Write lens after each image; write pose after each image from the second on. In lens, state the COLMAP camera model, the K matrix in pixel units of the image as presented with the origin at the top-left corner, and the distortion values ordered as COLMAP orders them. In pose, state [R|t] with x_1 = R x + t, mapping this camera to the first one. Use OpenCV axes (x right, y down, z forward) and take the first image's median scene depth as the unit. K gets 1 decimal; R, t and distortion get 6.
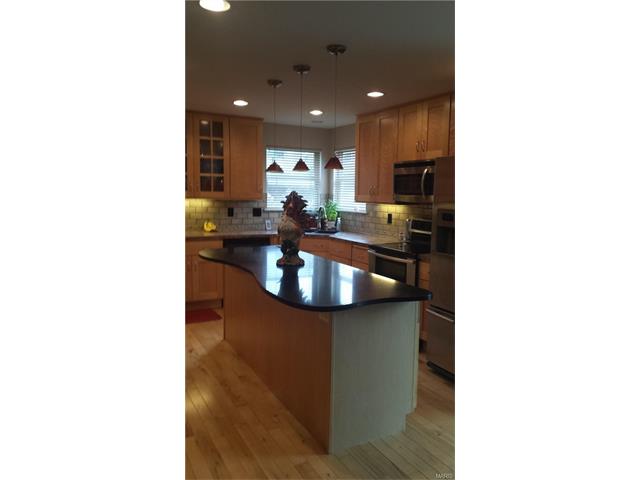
lens RADIAL K [[433.9, 0, 321.8], [0, 433.9, 240.1], [0, 0, 1]] dist [0.009051, 0.000168]
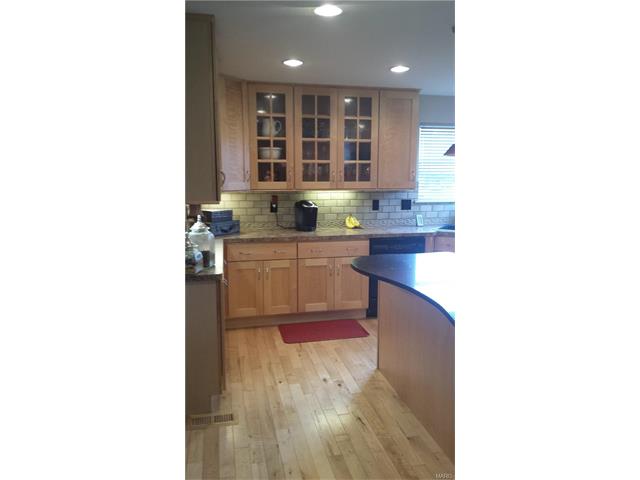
lens RADIAL K [[433.9, 0, 318.9], [0, 433.9, 239.9], [0, 0, 1]] dist [0.009051, 0.000168]
pose [[0.961333, 0.021187, -0.274573, -0.086872], [-0.010352, 0.999112, 0.040848, -0.031308], [0.275195, -0.036426, 0.960698, 0.159561]]
